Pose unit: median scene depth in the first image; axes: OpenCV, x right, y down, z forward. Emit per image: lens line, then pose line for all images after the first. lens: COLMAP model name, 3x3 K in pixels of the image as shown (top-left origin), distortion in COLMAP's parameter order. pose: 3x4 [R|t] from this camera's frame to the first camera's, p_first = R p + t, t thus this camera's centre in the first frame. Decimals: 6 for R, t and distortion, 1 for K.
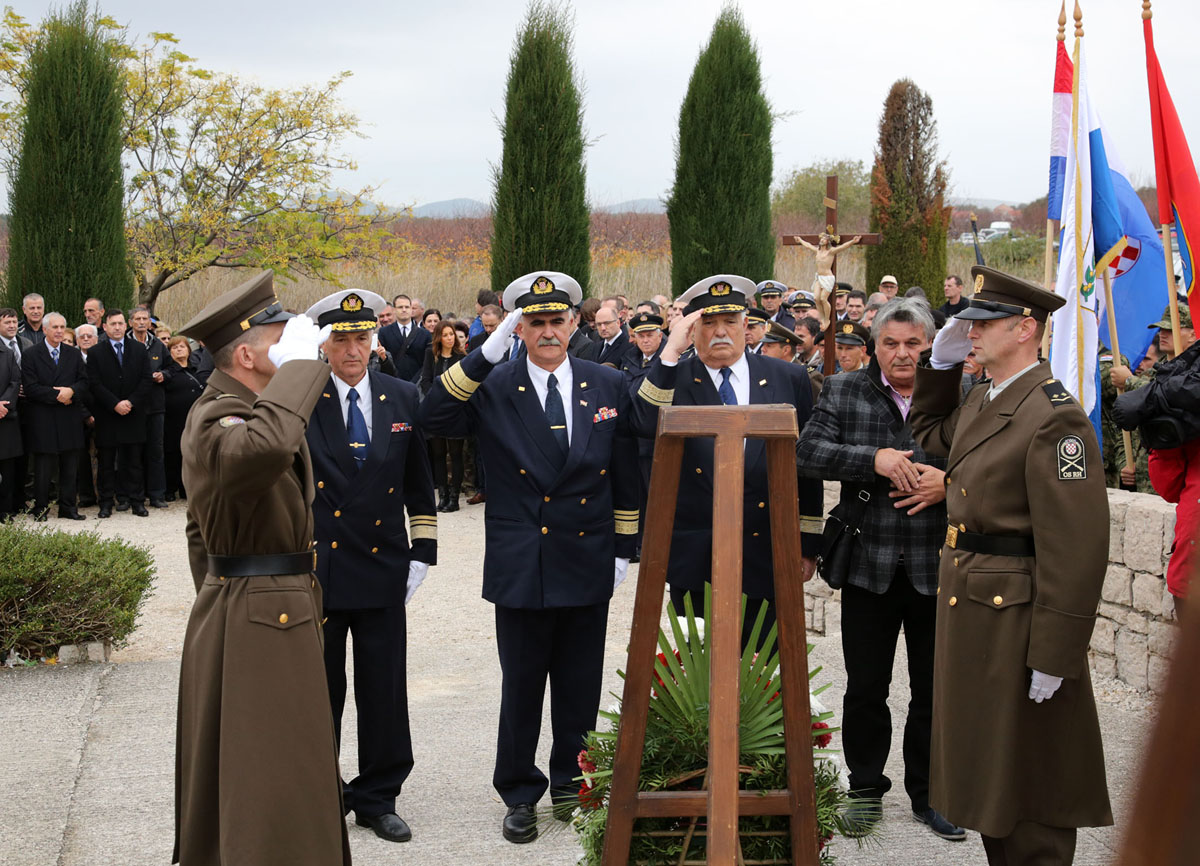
lens RADIAL K [[1895.6, 0, 557.0], [0, 1895.6, 379.1], [0, 0, 1]] dist [0.127026, 0.150796]
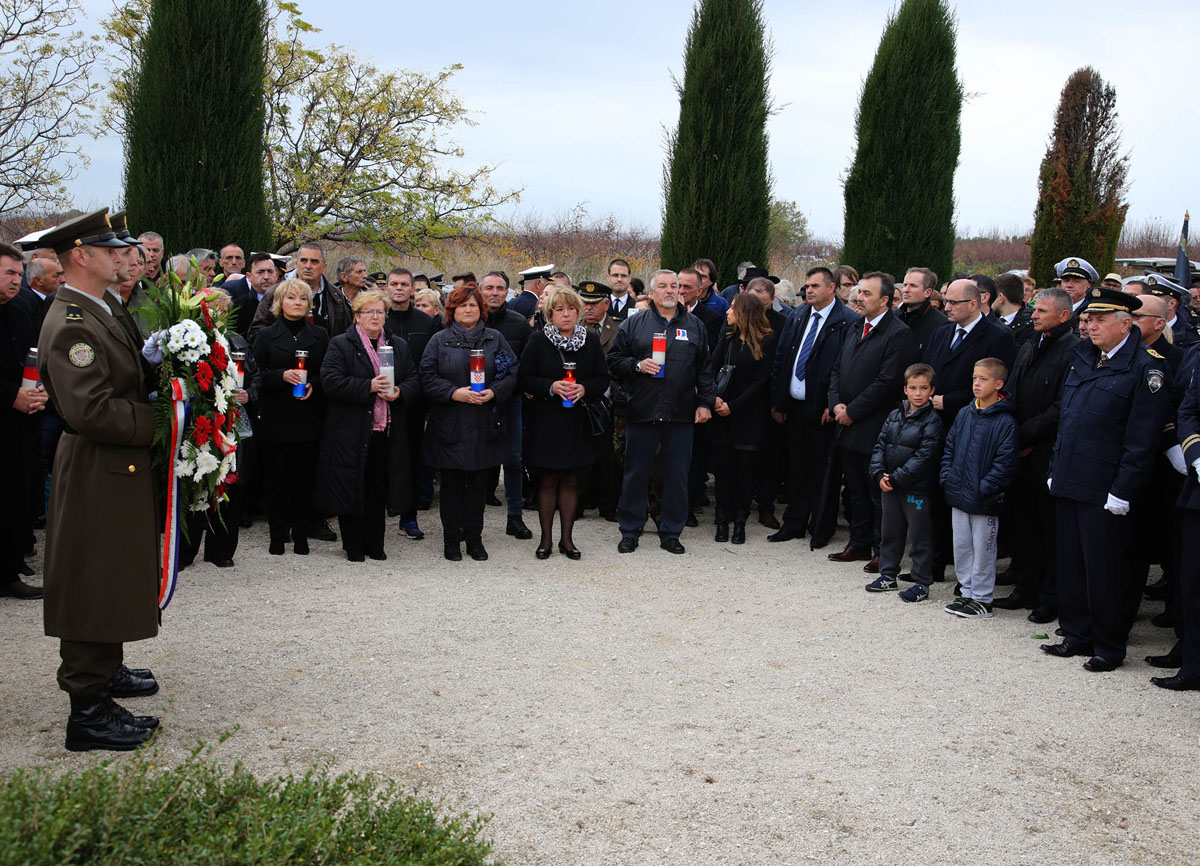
lens RADIAL K [[1302.1, 0, 596.5], [0, 1302.1, 415.9], [0, 0, 1]] dist [0.062978, 0.000905]
pose [[0.996605, 0.042456, 0.070544, -0.106193], [-0.045450, 0.998109, 0.041389, -0.000143], [-0.068654, -0.044455, 0.996650, 0.373064]]
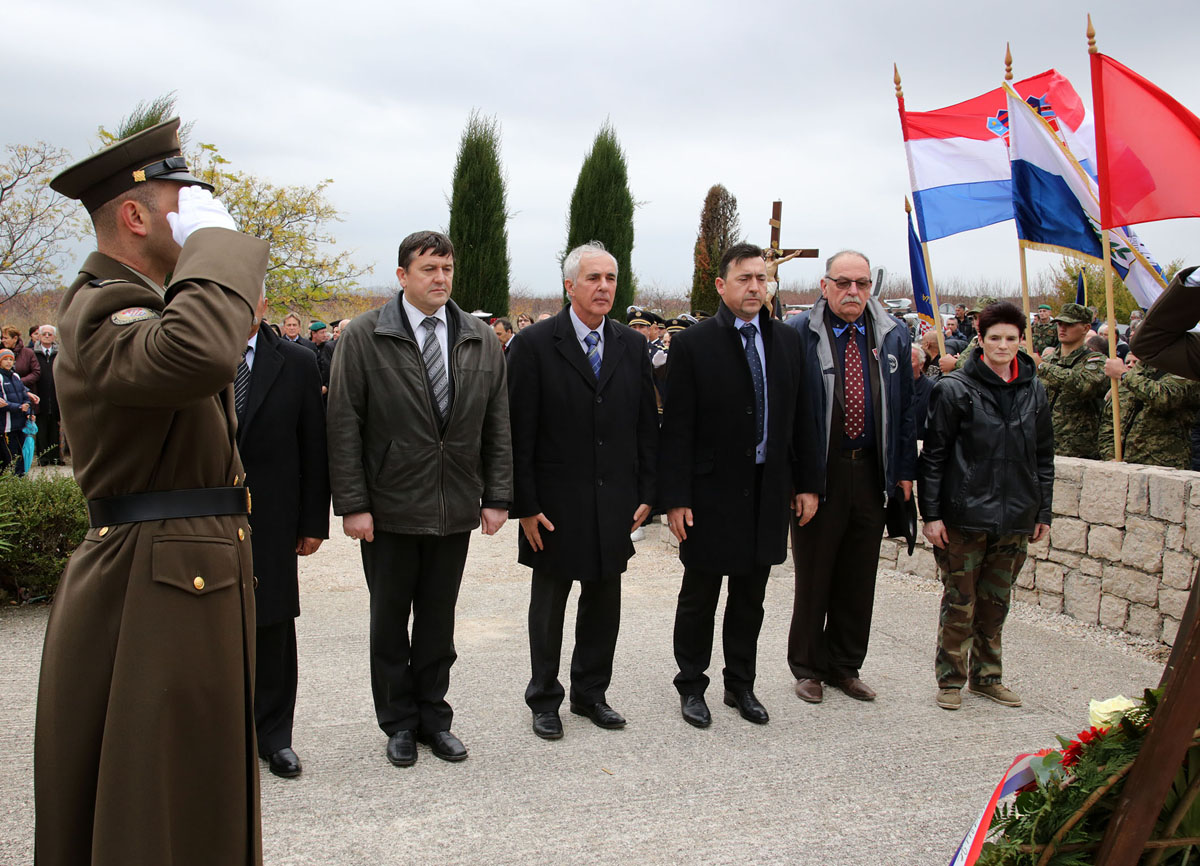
lens RADIAL K [[1101.5, 0, 548.3], [0, 1101.5, 438.1], [0, 0, 1]] dist [-0.077074, 0.075341]
pose [[0.993910, 0.014929, 0.109174, -0.042585], [-0.018868, 0.999204, 0.035137, 0.013563], [-0.108563, -0.036983, 0.993401, 0.166567]]
